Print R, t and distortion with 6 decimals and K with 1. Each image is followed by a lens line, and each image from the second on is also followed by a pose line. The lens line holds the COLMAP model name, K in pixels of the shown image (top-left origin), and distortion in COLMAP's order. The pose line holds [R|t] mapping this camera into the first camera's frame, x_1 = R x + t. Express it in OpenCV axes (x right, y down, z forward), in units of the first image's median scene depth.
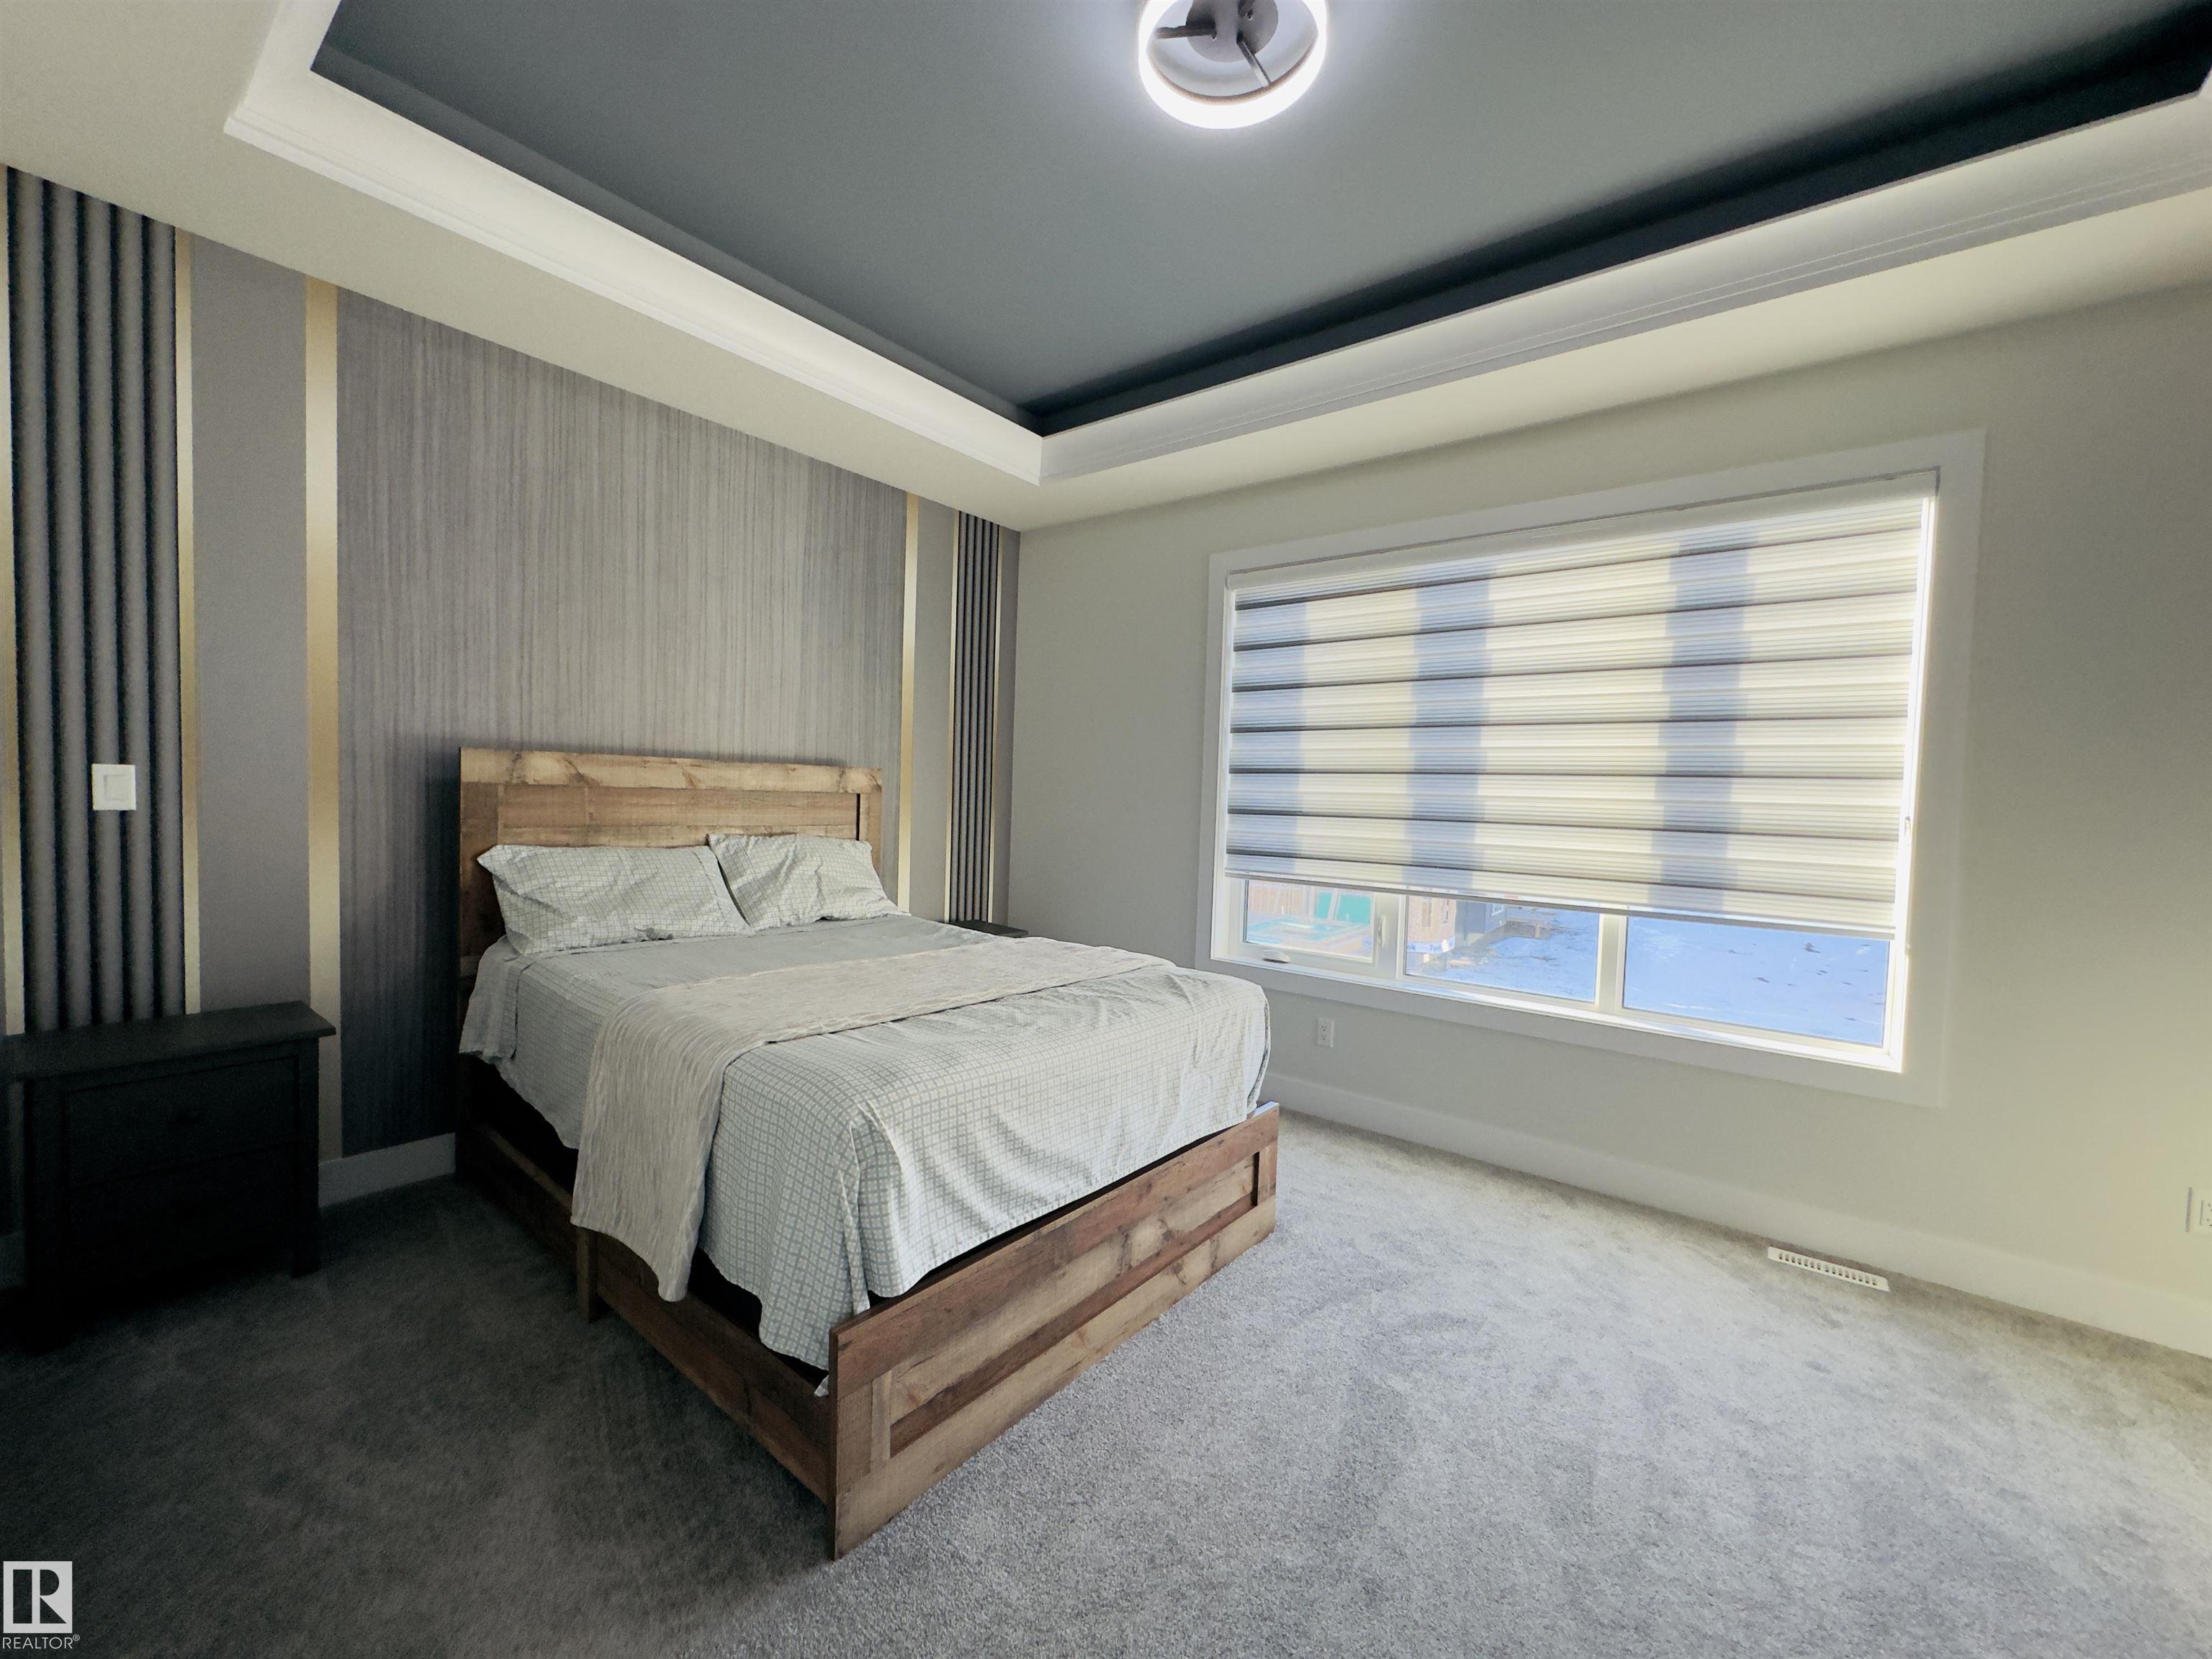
lens RADIAL K [[886.4, 0, 1106.6], [0, 886.4, 832.2], [0, 0, 1]] dist [-0.002406, -0.000405]
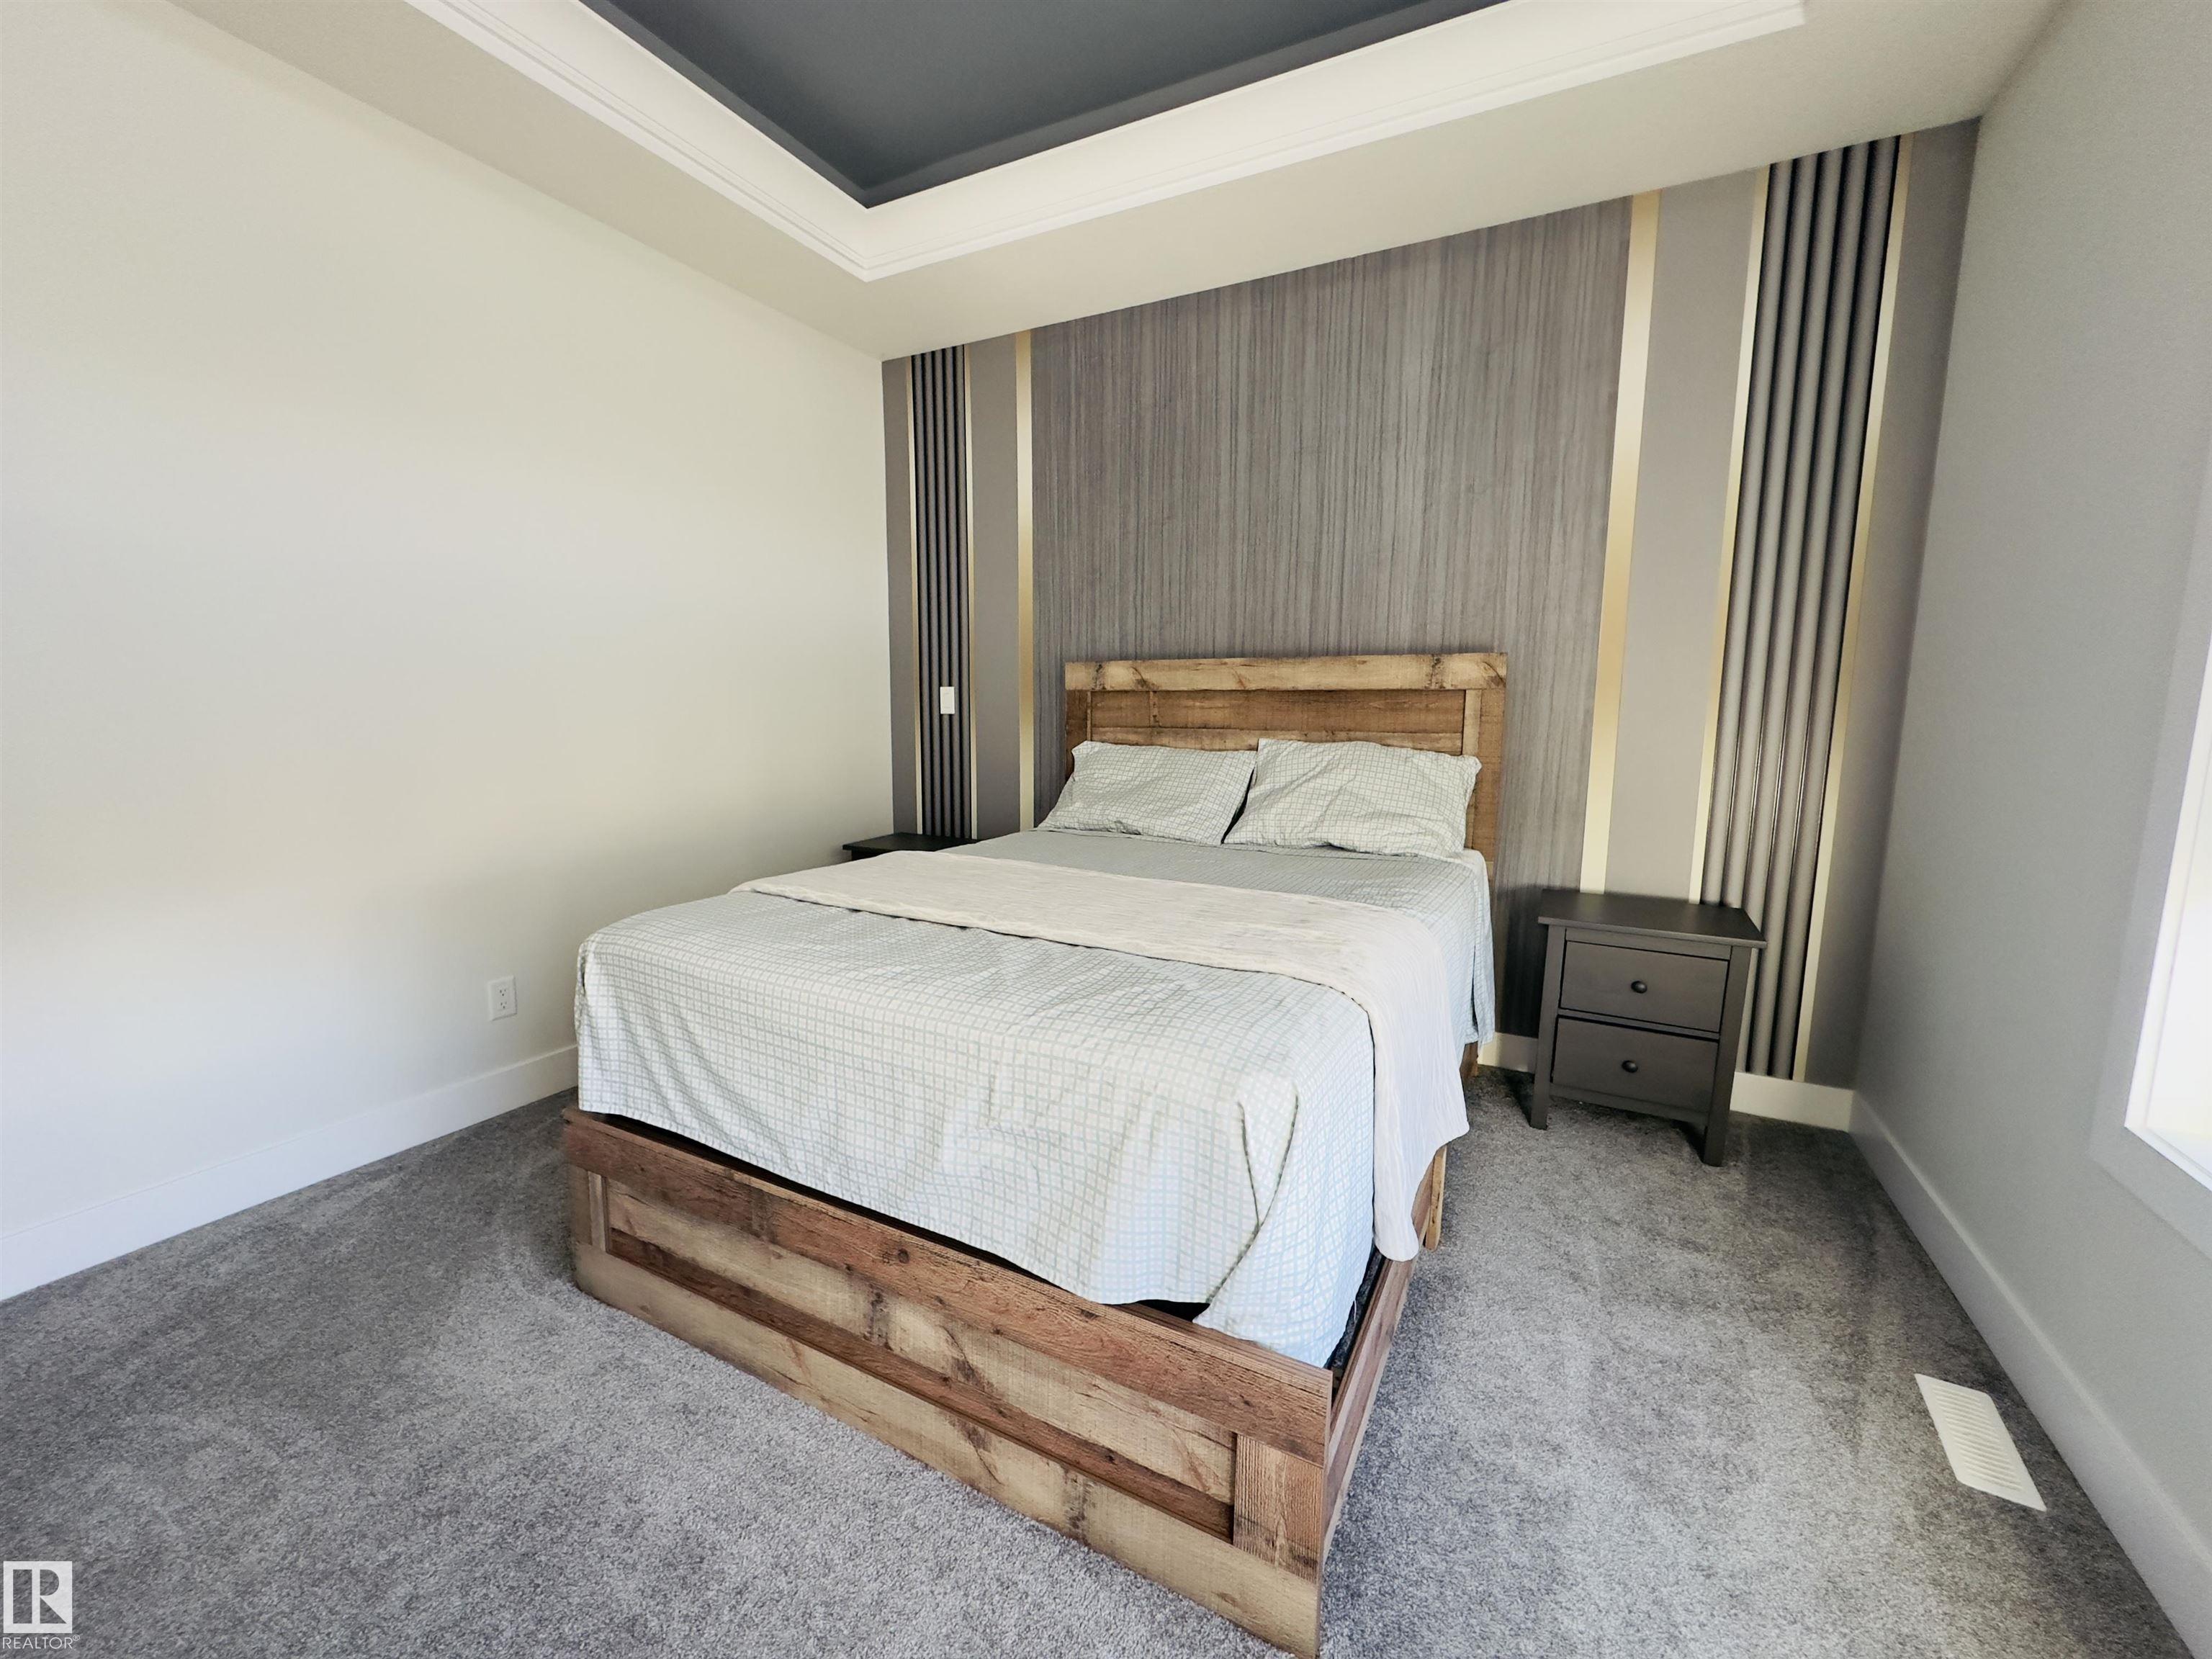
lens RADIAL K [[886.4, 0, 1106.6], [0, 886.4, 832.2], [0, 0, 1]] dist [-0.002406, -0.000405]
pose [[0.188199, 0.101421, -0.976880, 0.504868], [-0.044124, 0.994523, 0.094752, 0.021469], [0.981139, 0.025272, 0.191644, 0.761967]]
